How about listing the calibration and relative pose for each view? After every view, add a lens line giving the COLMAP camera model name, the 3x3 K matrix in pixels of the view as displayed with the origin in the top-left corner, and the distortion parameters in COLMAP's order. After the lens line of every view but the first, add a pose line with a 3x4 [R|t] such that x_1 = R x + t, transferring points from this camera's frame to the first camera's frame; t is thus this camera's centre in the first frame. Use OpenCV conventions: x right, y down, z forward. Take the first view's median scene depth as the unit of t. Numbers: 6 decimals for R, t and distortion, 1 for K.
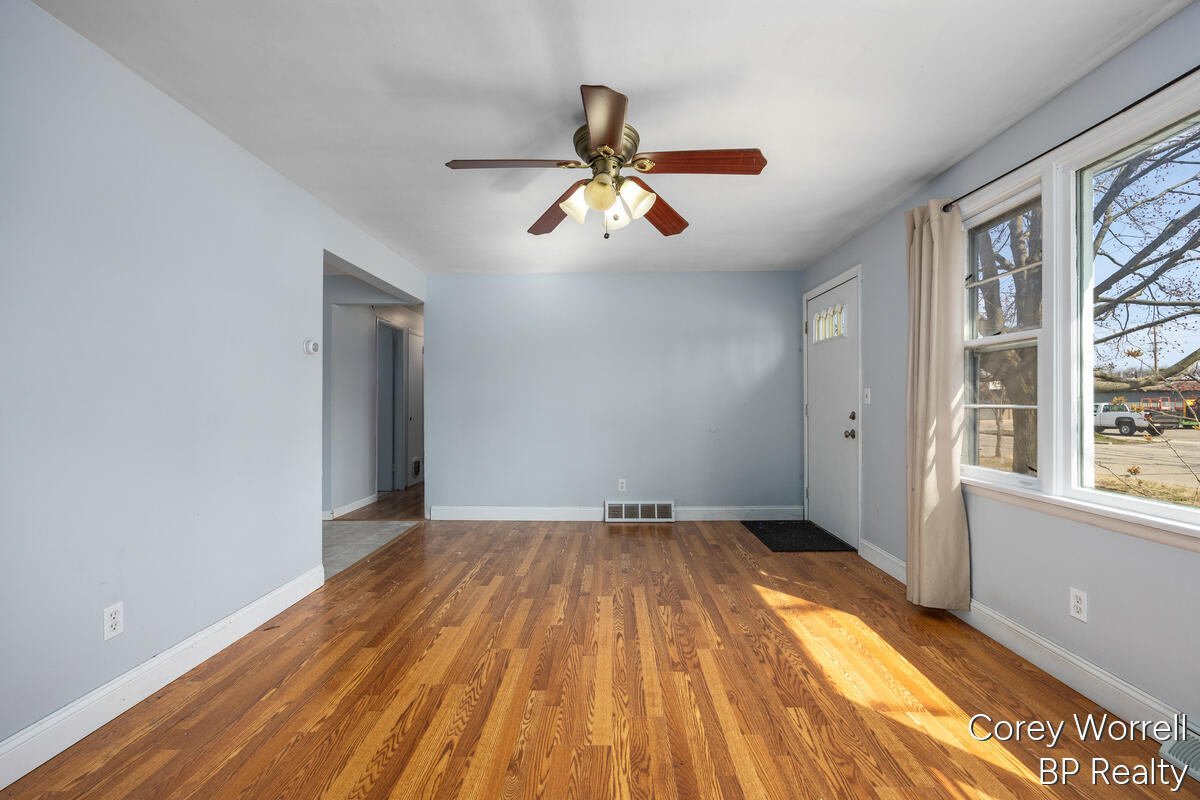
lens RADIAL K [[506.3, 0, 603.5], [0, 506.3, 396.6], [0, 0, 1]] dist [0.015344, -0.000213]
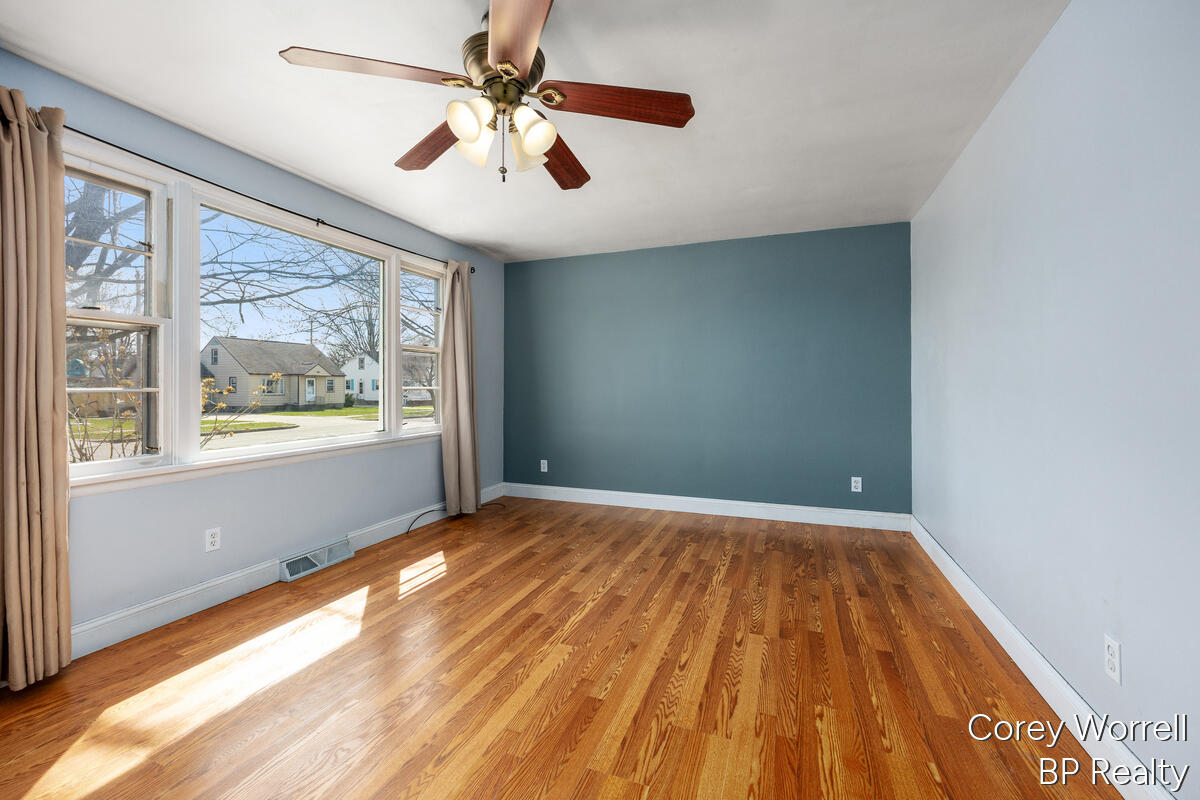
lens RADIAL K [[506.3, 0, 603.9], [0, 506.3, 396.5], [0, 0, 1]] dist [0.015344, -0.000213]
pose [[-0.945549, -0.000278, 0.325478, -0.458435], [0.003390, 0.999937, 0.010704, 0.024924], [-0.325461, 0.011225, -0.945489, 1.935118]]
